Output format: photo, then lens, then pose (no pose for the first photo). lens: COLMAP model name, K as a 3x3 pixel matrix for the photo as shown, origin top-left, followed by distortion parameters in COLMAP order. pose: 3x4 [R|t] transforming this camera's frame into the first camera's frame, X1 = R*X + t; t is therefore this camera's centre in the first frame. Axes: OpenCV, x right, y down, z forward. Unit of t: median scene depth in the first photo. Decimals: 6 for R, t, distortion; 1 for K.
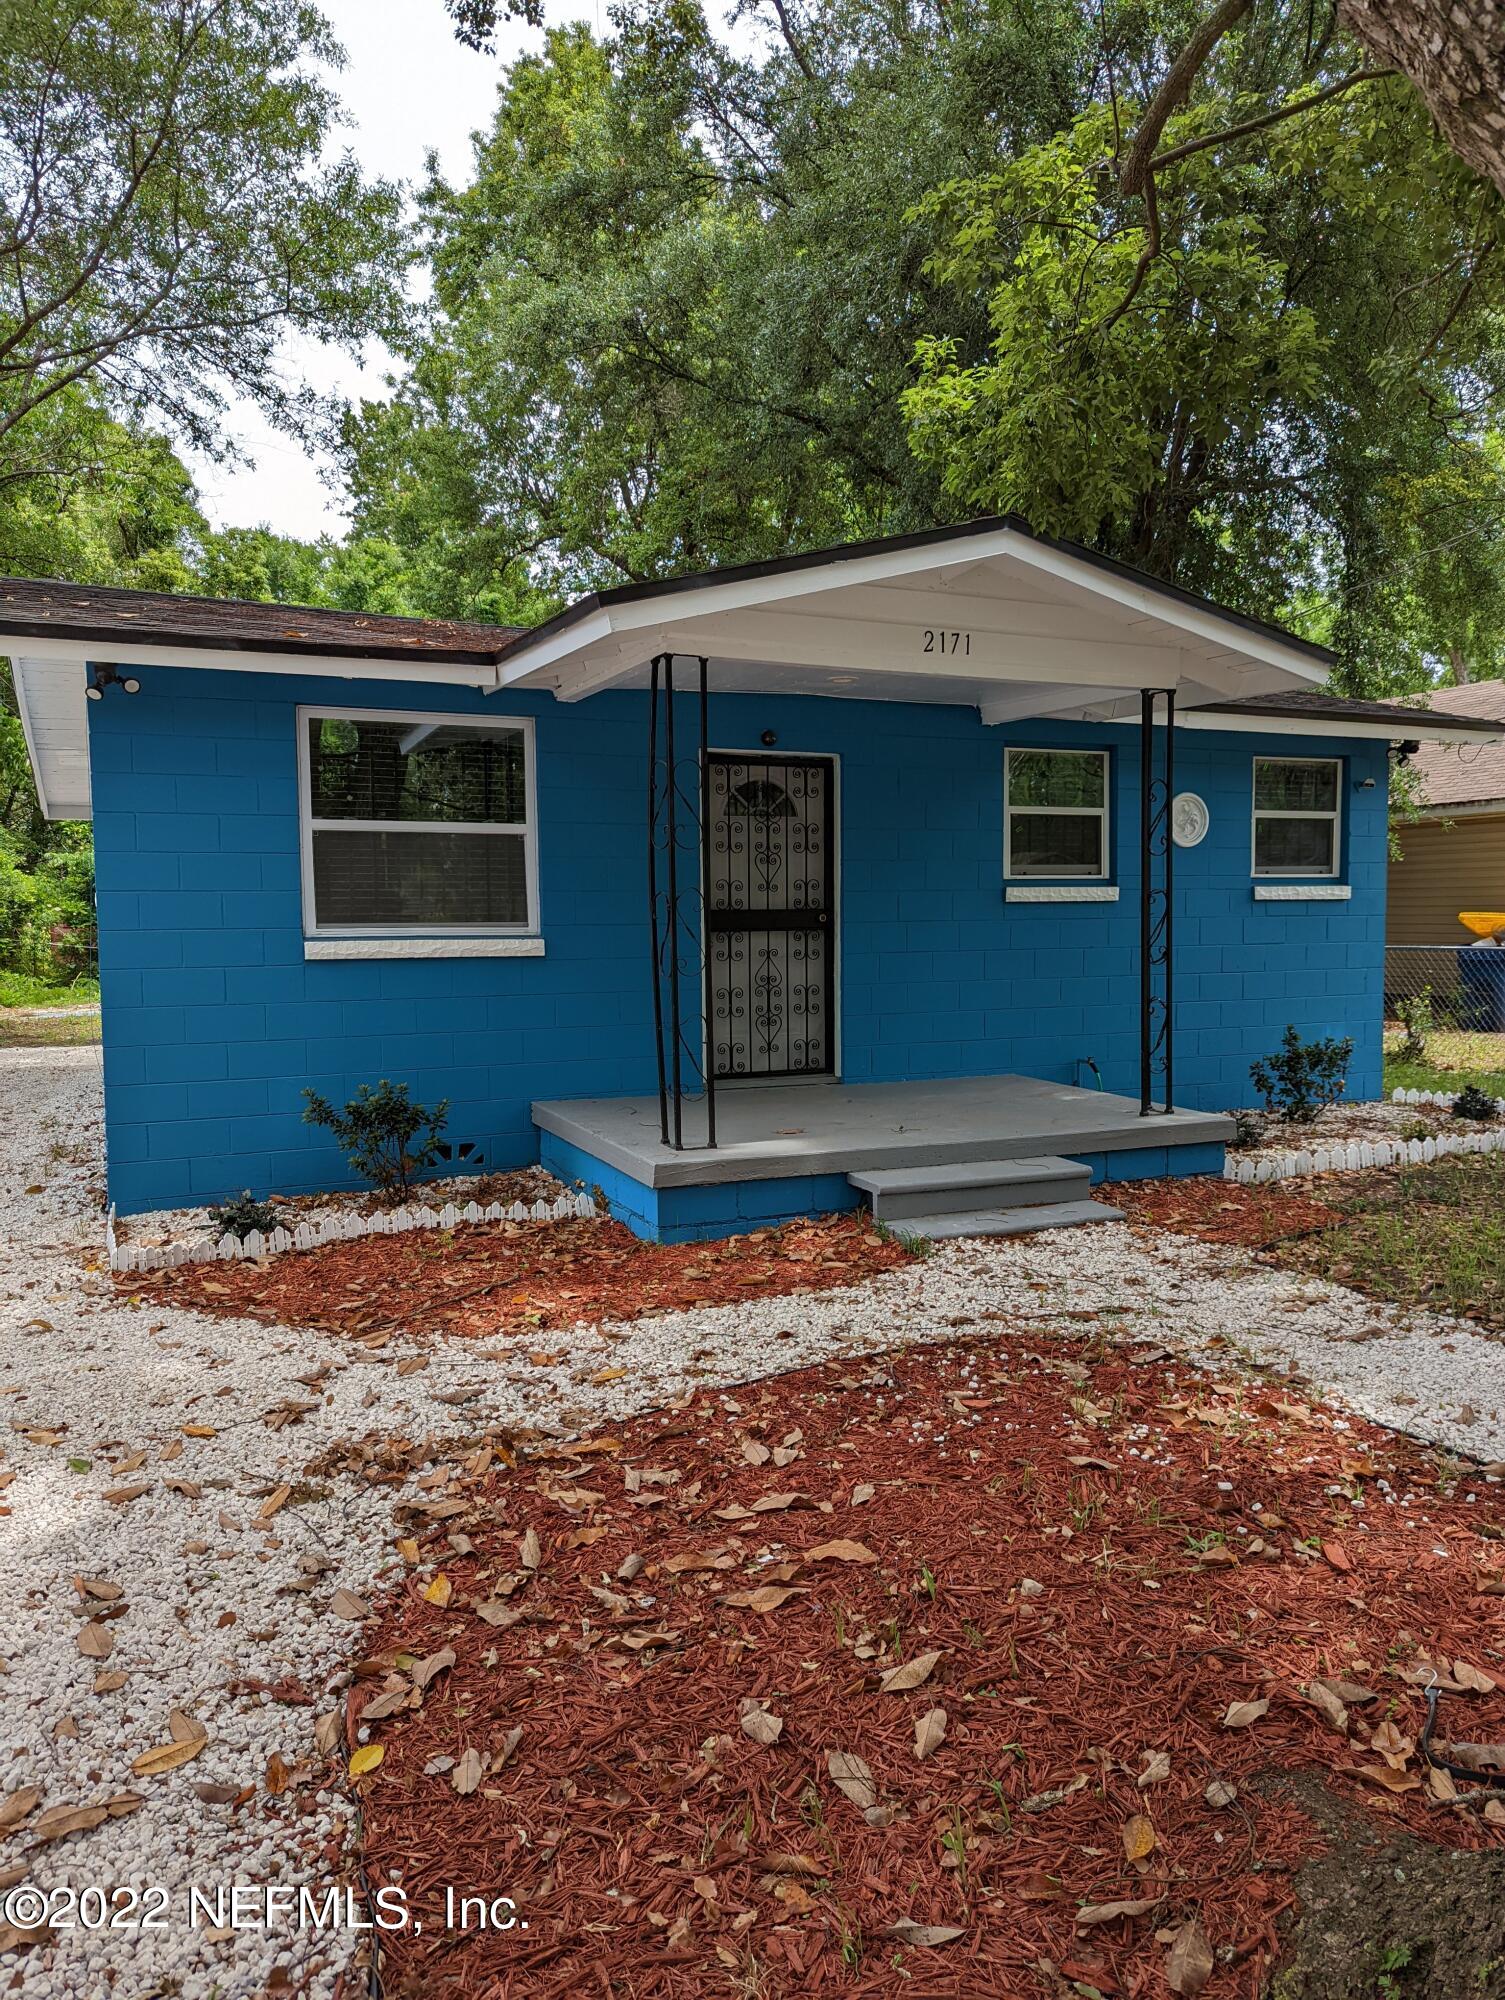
lens RADIAL K [[1439.6, 0, 738.8], [0, 1439.6, 991.2], [0, 0, 1]] dist [0.049168, -0.005027]
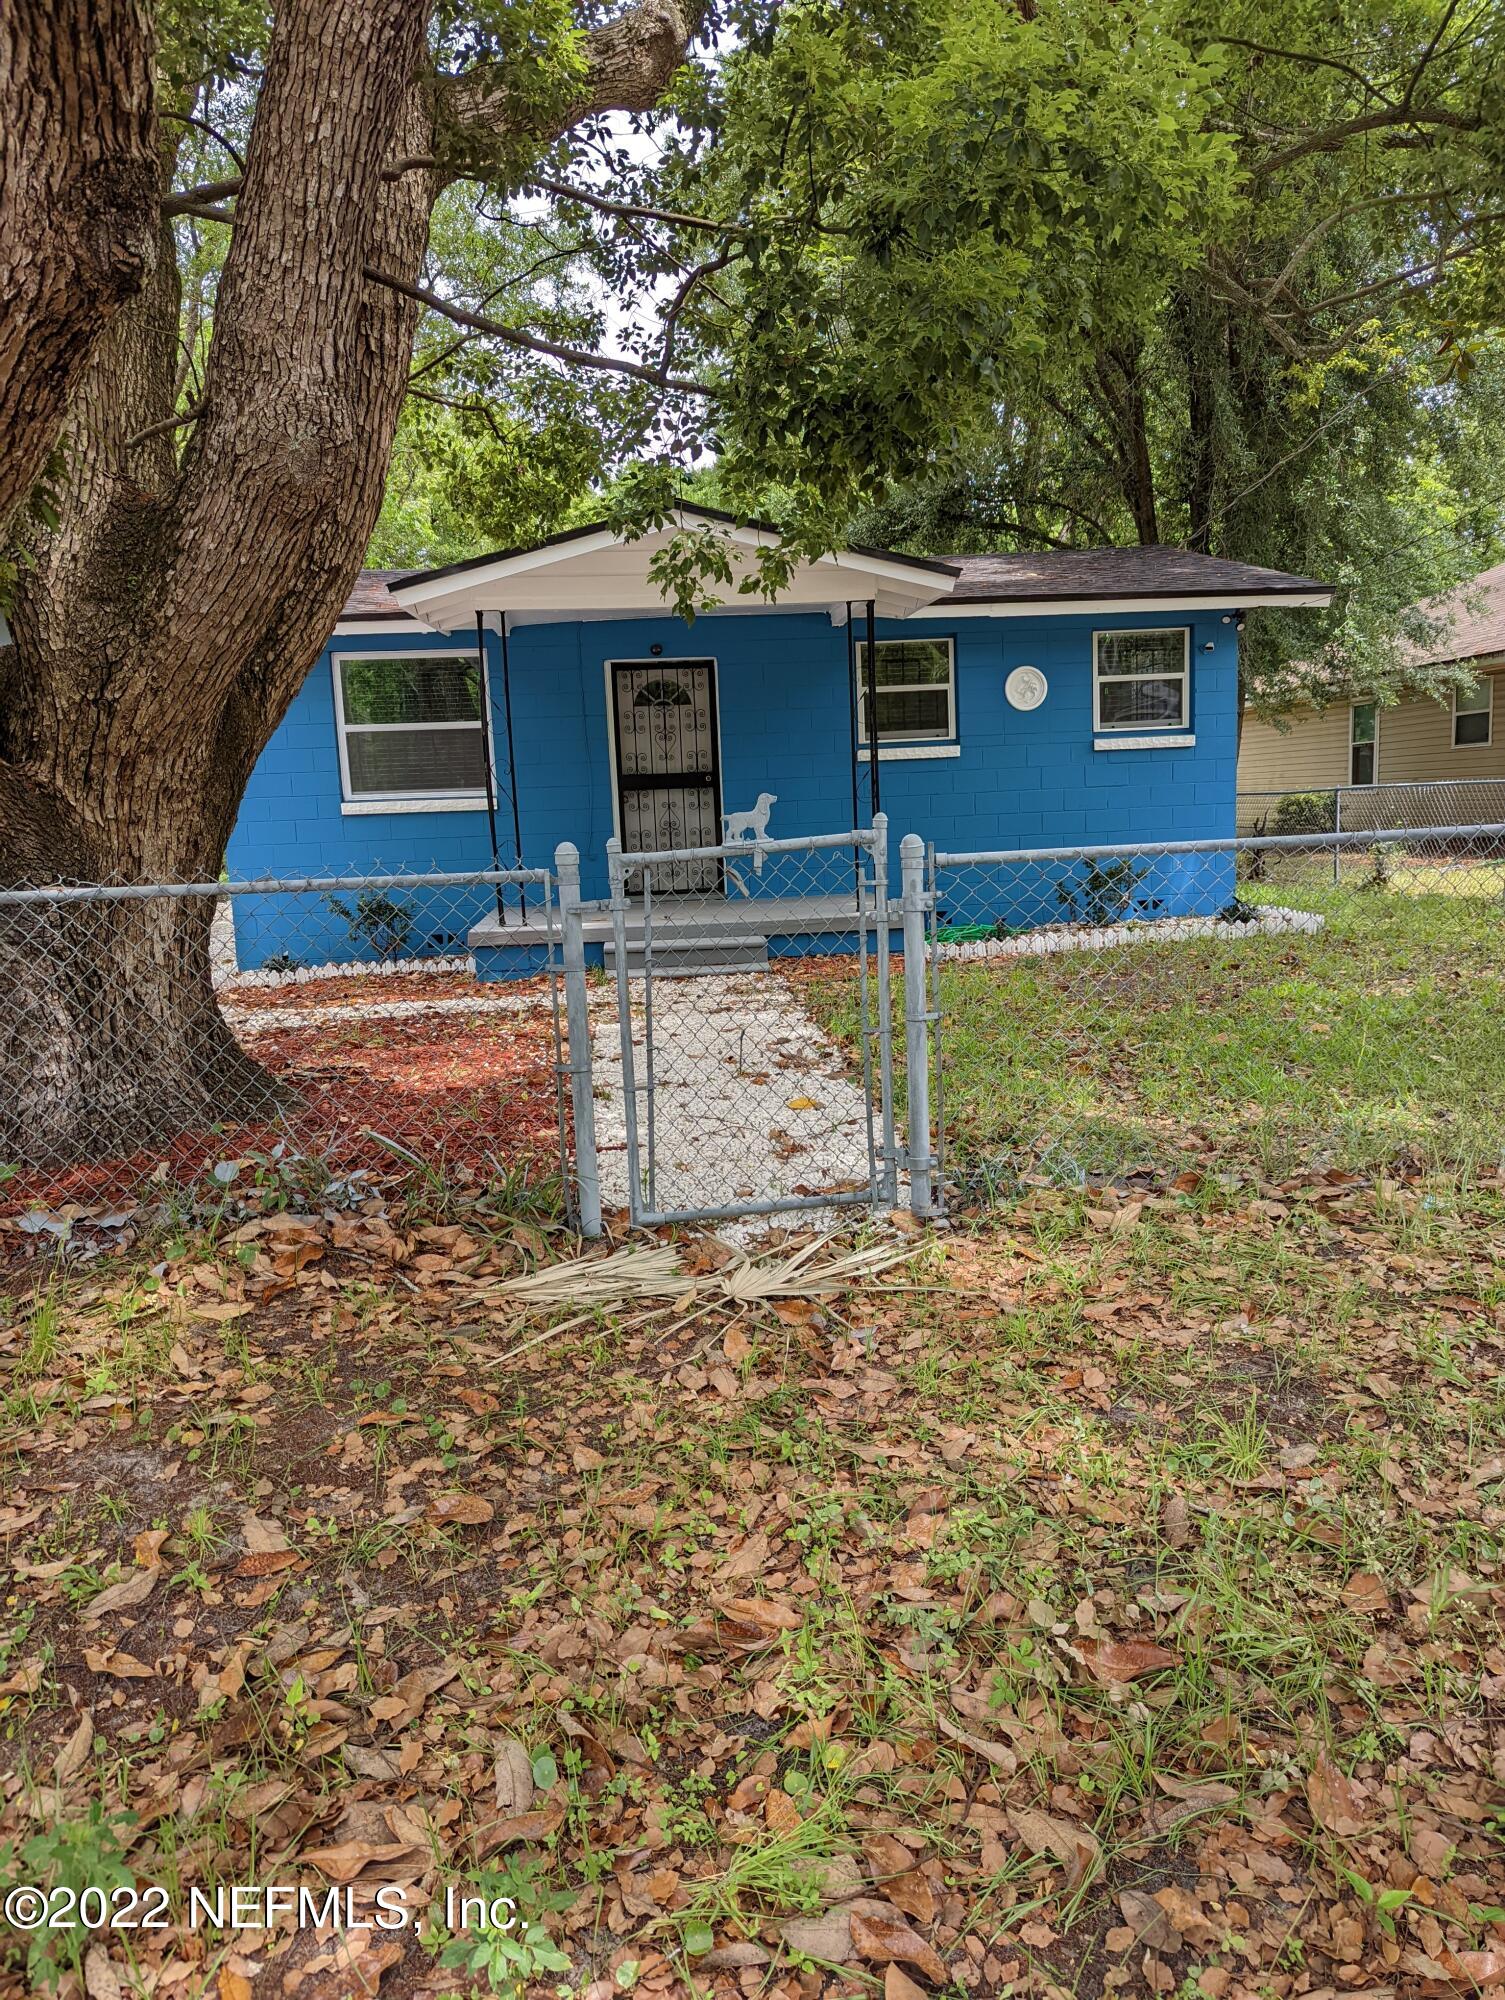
lens RADIAL K [[1439.6, 0, 738.8], [0, 1439.6, 991.2], [0, 0, 1]] dist [0.049168, -0.005027]
pose [[0.936828, 0.020900, -0.349166, 0.586405], [0.013046, 0.995431, 0.094587, 0.023378], [0.349547, -0.093167, 0.932275, -0.310903]]
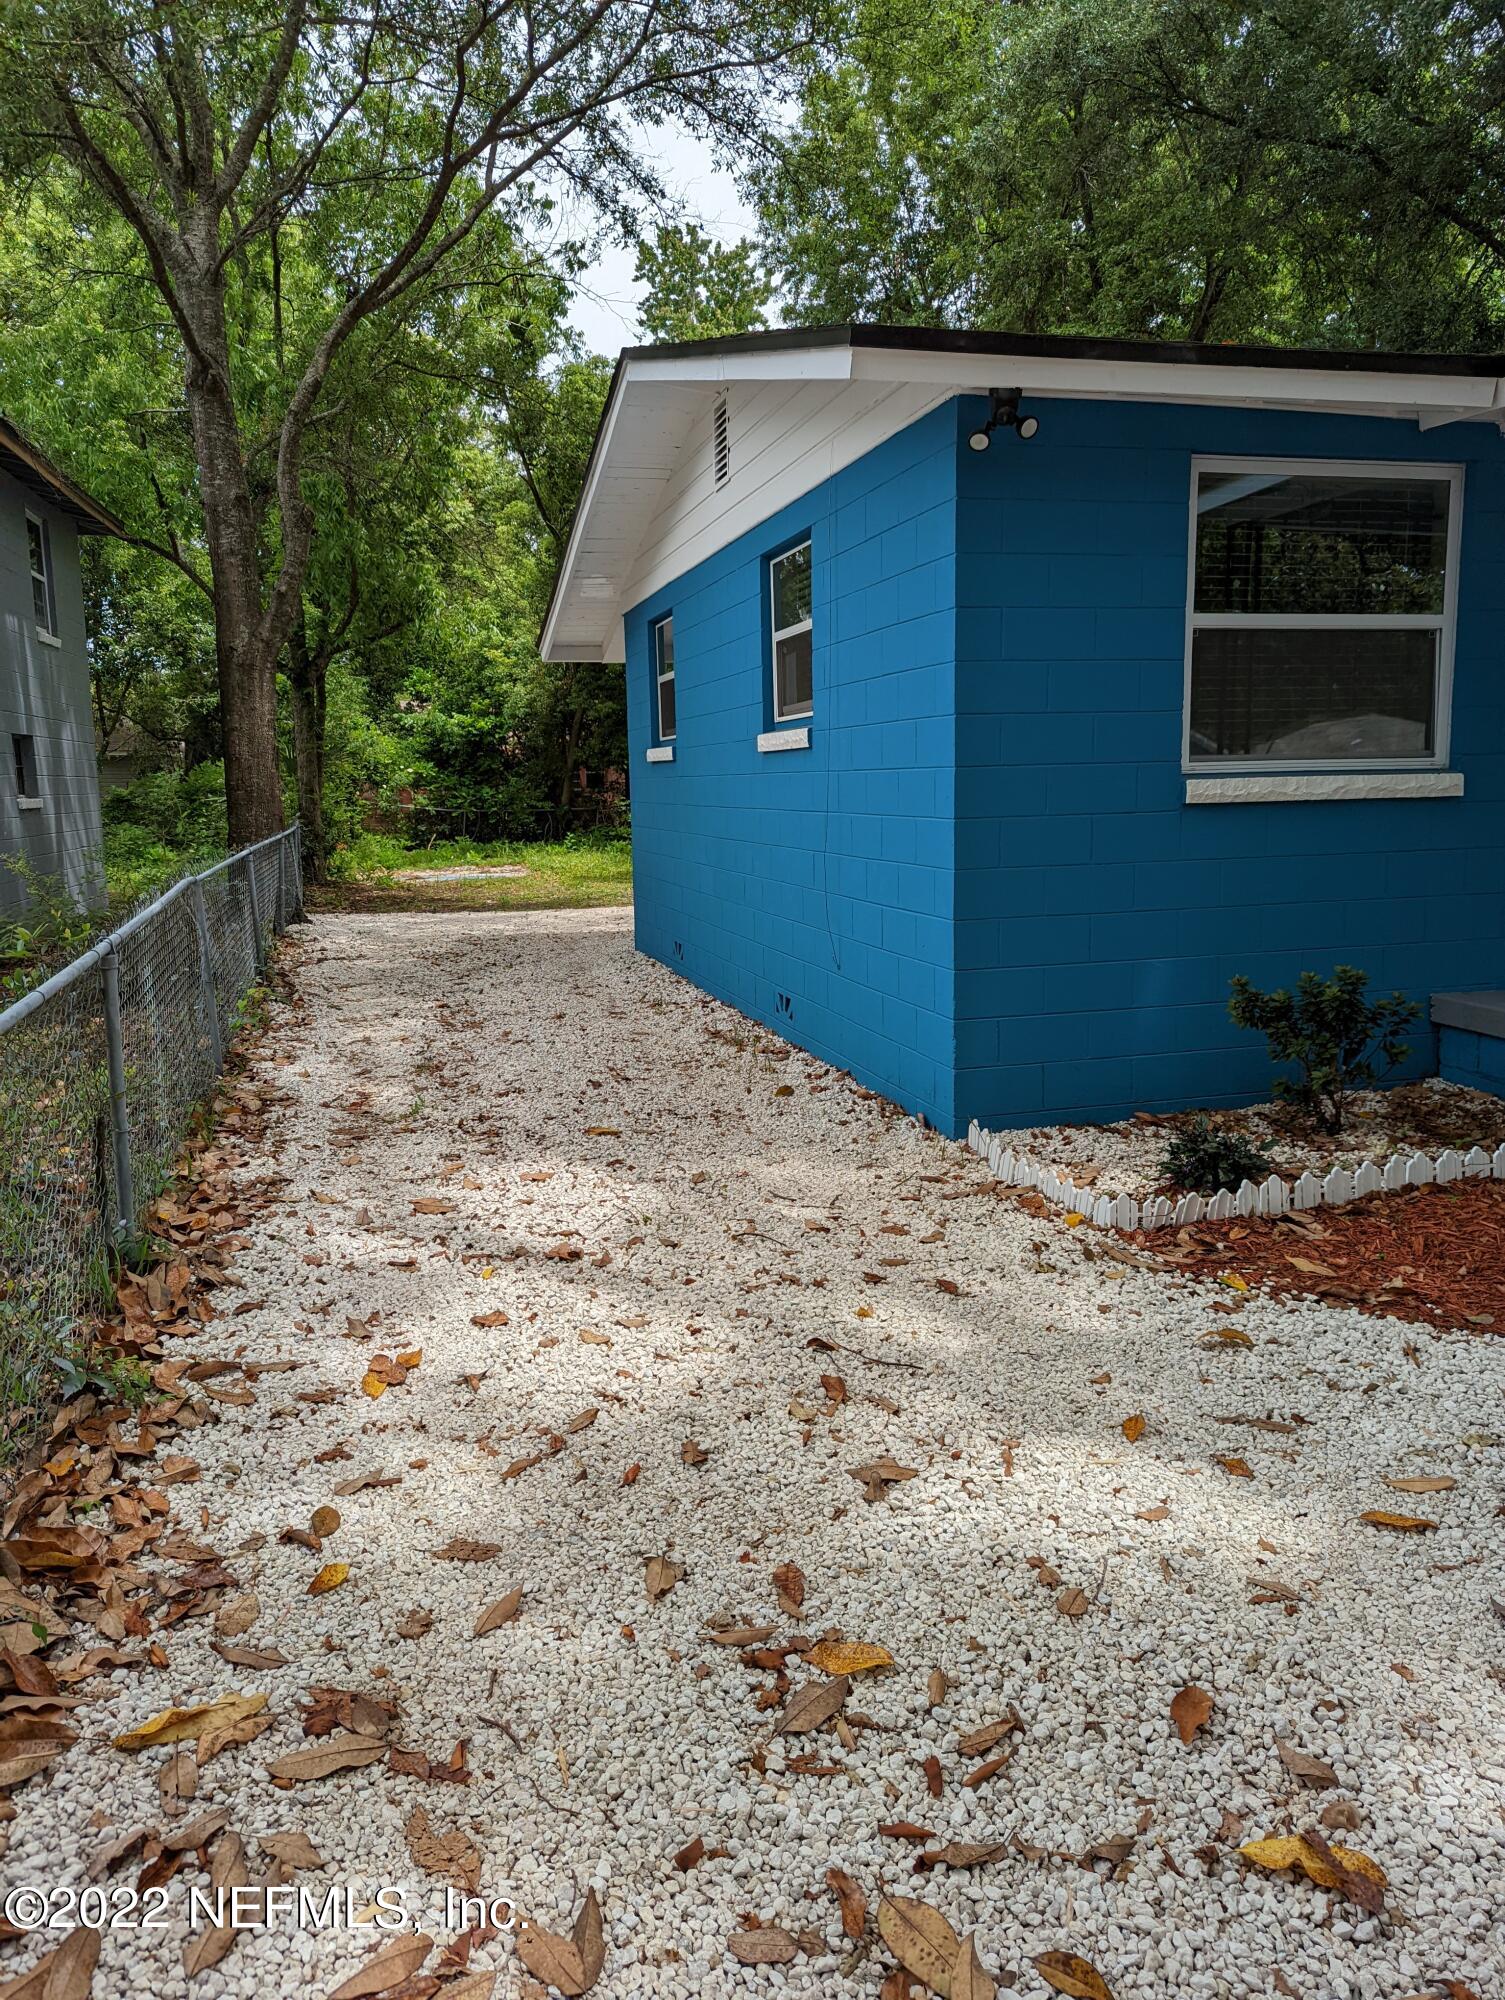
lens RADIAL K [[1439.6, 0, 738.8], [0, 1439.6, 991.2], [0, 0, 1]] dist [0.049168, -0.005027]
pose [[0.987289, 0.009711, -0.158638, -0.355845], [0.005606, 0.995383, 0.095821, 0.001373], [0.158836, -0.095492, 0.982676, 0.185502]]
